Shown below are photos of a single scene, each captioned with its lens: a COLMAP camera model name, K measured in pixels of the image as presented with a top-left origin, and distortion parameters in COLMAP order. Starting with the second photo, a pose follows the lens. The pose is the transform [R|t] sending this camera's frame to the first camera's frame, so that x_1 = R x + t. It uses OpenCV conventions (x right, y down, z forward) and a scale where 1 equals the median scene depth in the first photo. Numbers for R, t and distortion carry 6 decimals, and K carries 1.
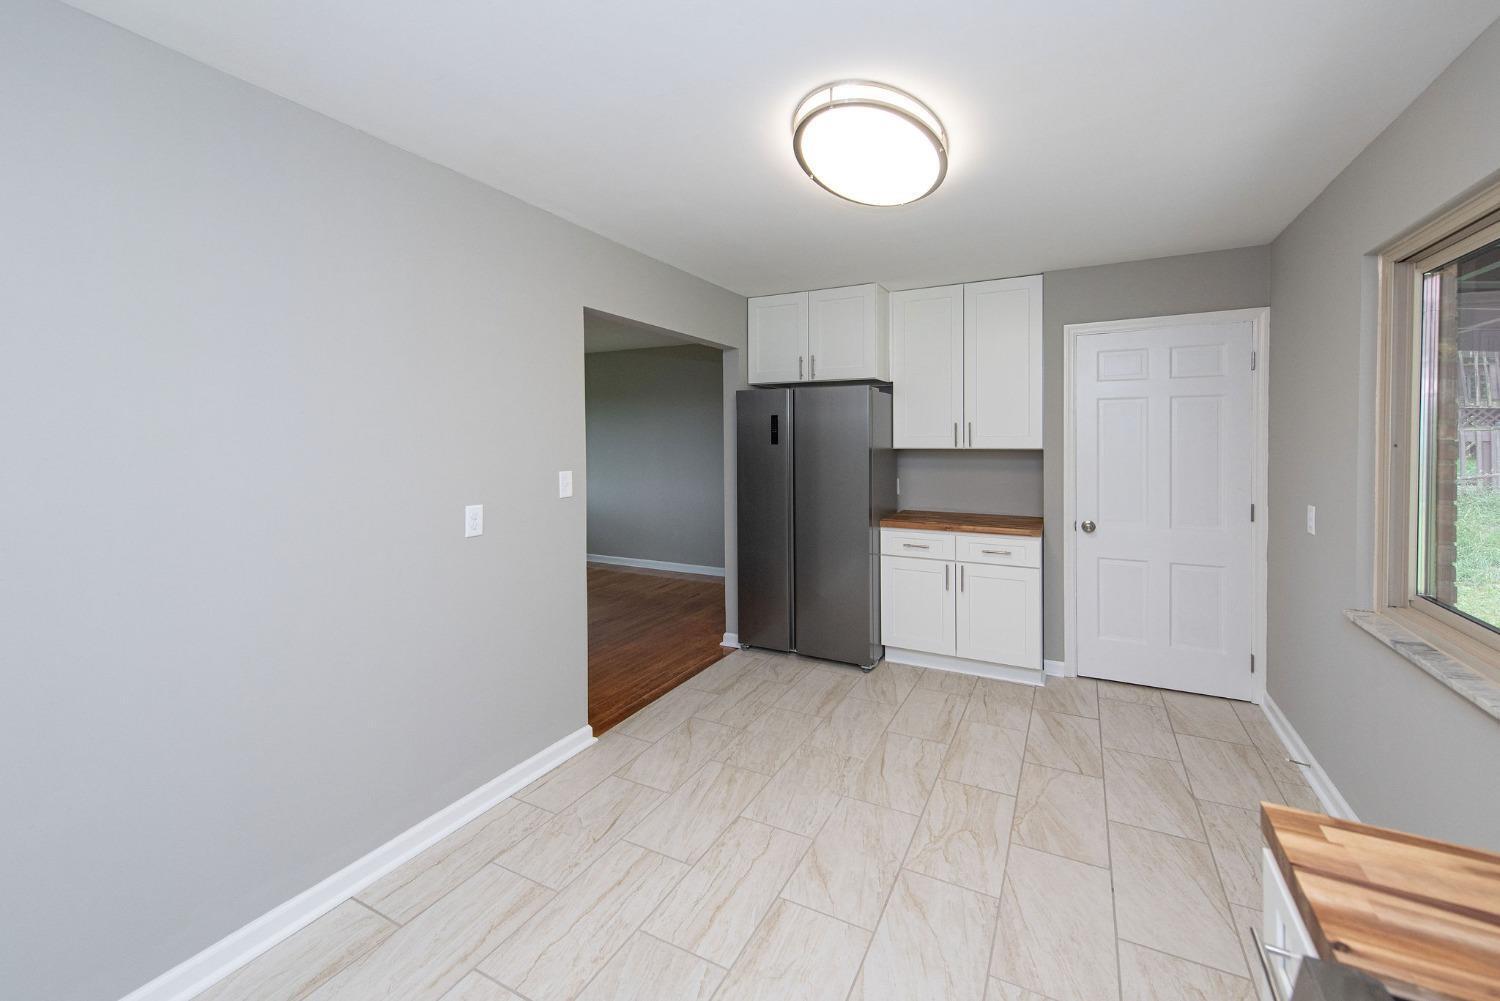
lens RADIAL K [[619.8, 0, 757.1], [0, 619.8, 458.2], [0, 0, 1]] dist [0.016115, -0.003213]
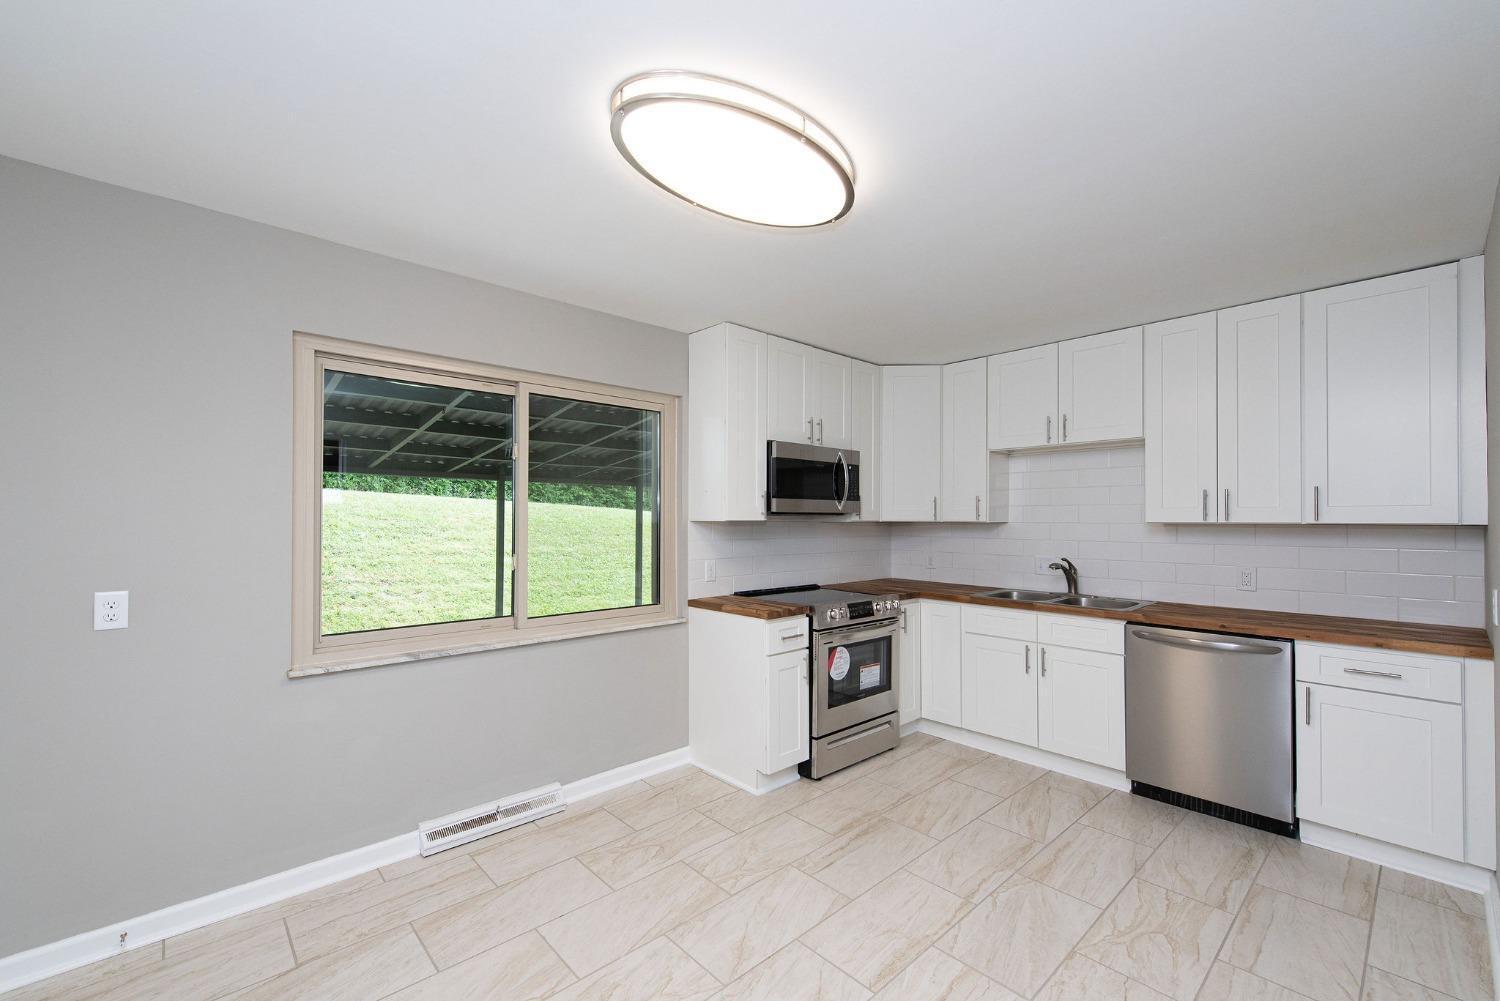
lens RADIAL K [[619.8, 0, 730.1], [0, 619.8, 512.1], [0, 0, 1]] dist [0.016115, -0.003213]
pose [[-0.934544, -0.005373, 0.355806, -0.061173], [0.006768, 0.999437, 0.032869, -0.035241], [-0.355783, 0.033126, -0.933981, 1.260009]]
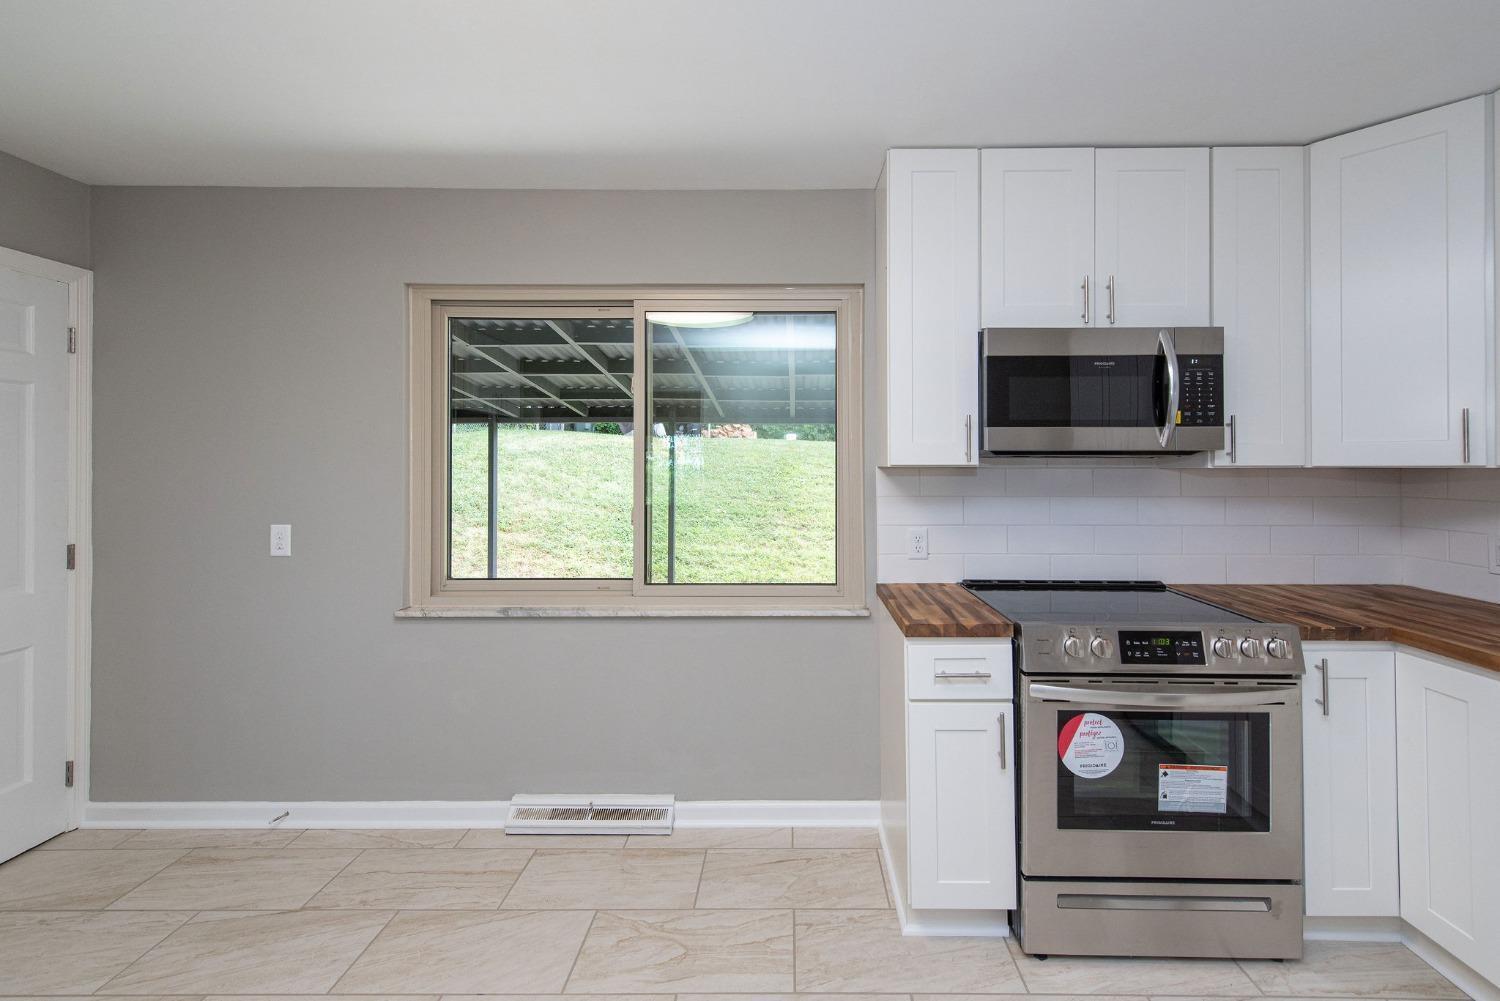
lens RADIAL K [[619.8, 0, 802.8], [0, 619.8, 475.6], [0, 0, 1]] dist [0.016115, -0.003213]
pose [[-0.461240, -0.007316, 0.887245, -0.228046], [0.033590, 0.999105, 0.025700, 0.005422], [-0.886639, 0.041656, -0.460581, 0.646711]]
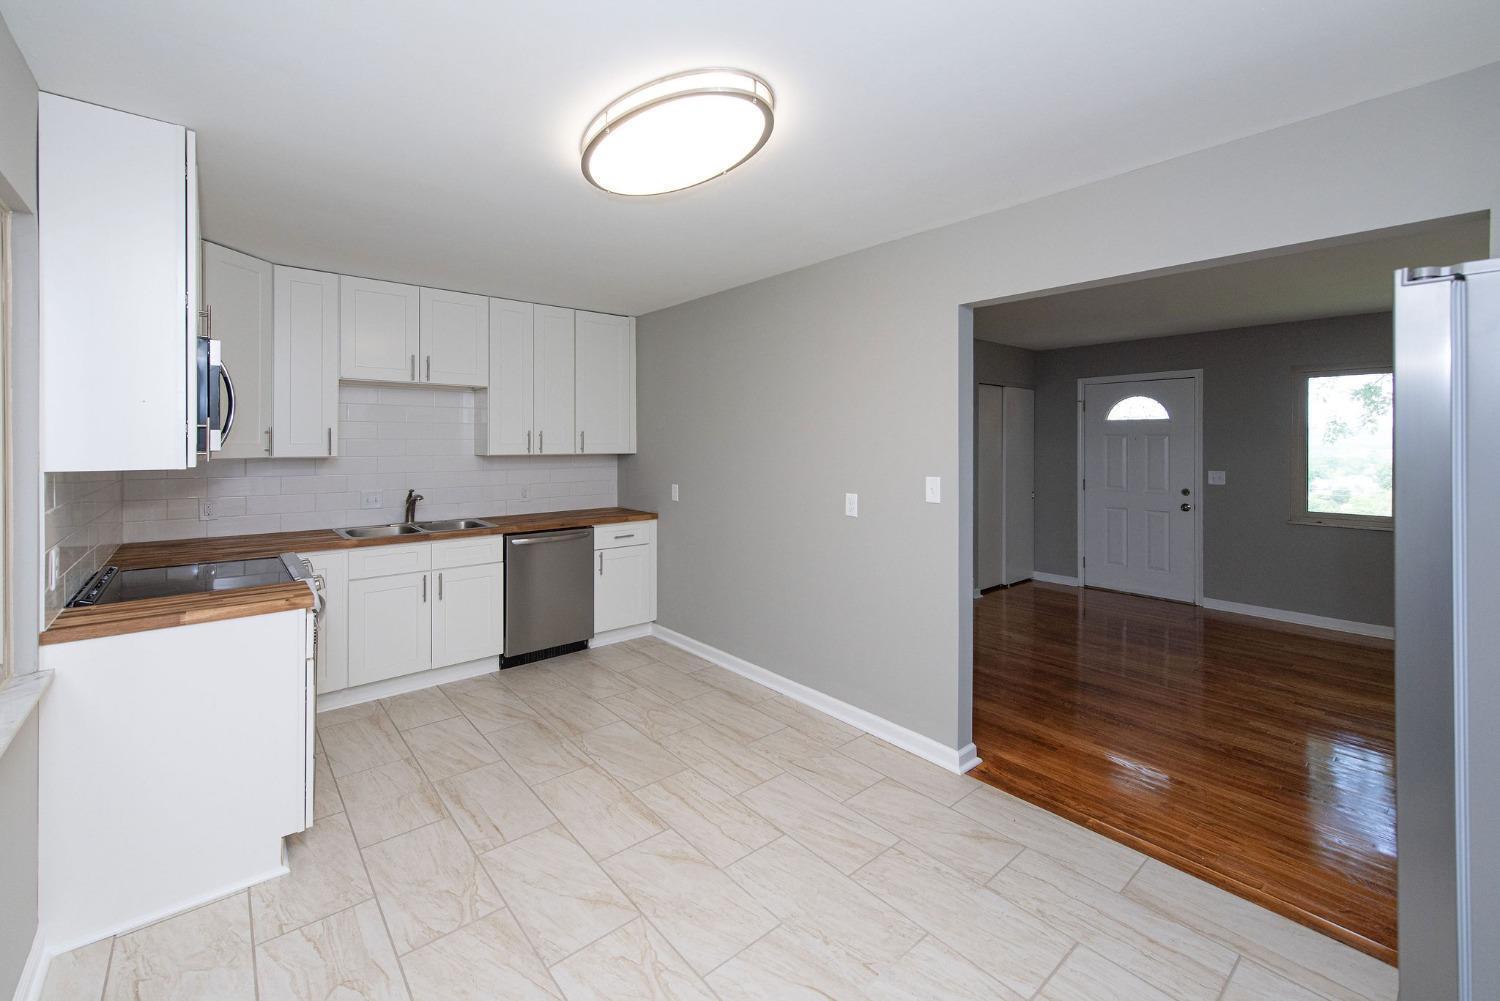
lens RADIAL K [[619.8, 0, 756.2], [0, 619.8, 443.3], [0, 0, 1]] dist [0.016115, -0.003213]
pose [[-0.367338, -0.010845, -0.930024, 0.721566], [-0.045119, 0.998963, 0.006172, -0.037185], [0.928993, 0.044229, -0.367446, 1.019971]]
